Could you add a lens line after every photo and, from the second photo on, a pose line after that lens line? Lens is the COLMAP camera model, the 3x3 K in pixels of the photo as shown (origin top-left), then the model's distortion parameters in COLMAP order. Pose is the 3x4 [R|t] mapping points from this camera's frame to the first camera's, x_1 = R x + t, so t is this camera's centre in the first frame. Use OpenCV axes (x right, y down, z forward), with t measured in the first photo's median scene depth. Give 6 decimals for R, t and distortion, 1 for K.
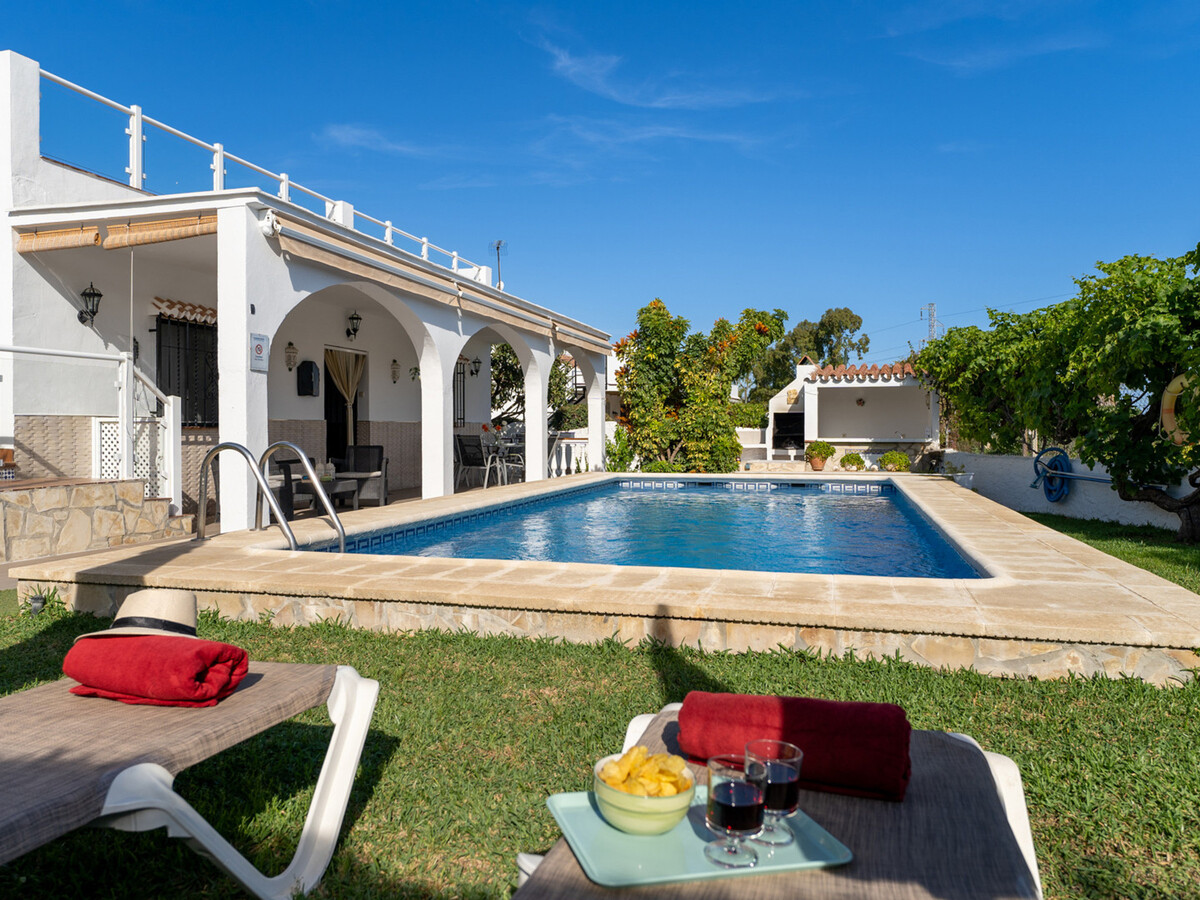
lens RADIAL K [[832.9, 0, 578.7], [0, 832.9, 440.3], [0, 0, 1]] dist [-0.024961, 0.007127]
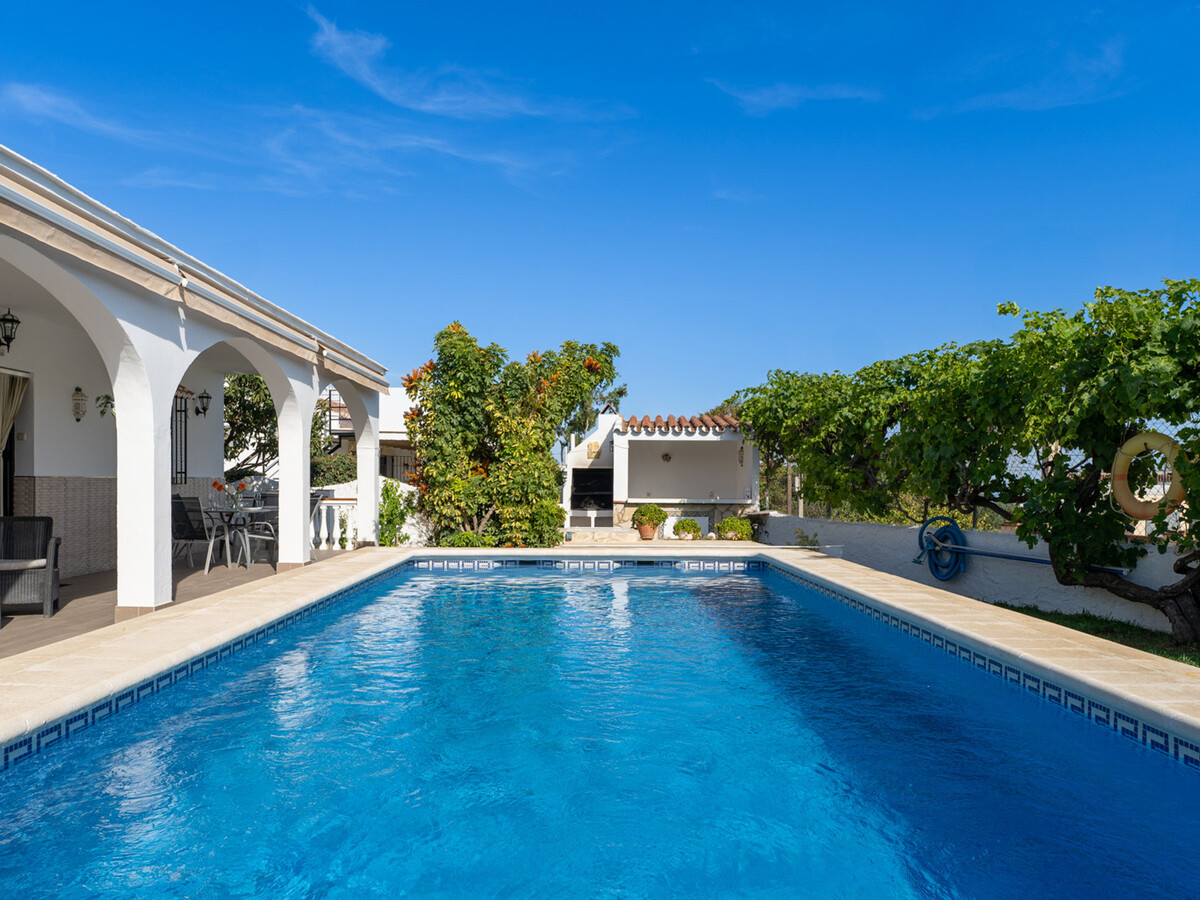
lens RADIAL K [[863.2, 0, 580.5], [0, 863.2, 500.8], [0, 0, 1]] dist [-0.001205, -0.009559]
pose [[0.955876, 0.000345, 0.293770, -0.035623], [-0.003239, 0.999951, 0.009365, -0.011893], [-0.293752, -0.009903, 0.955830, 0.214329]]
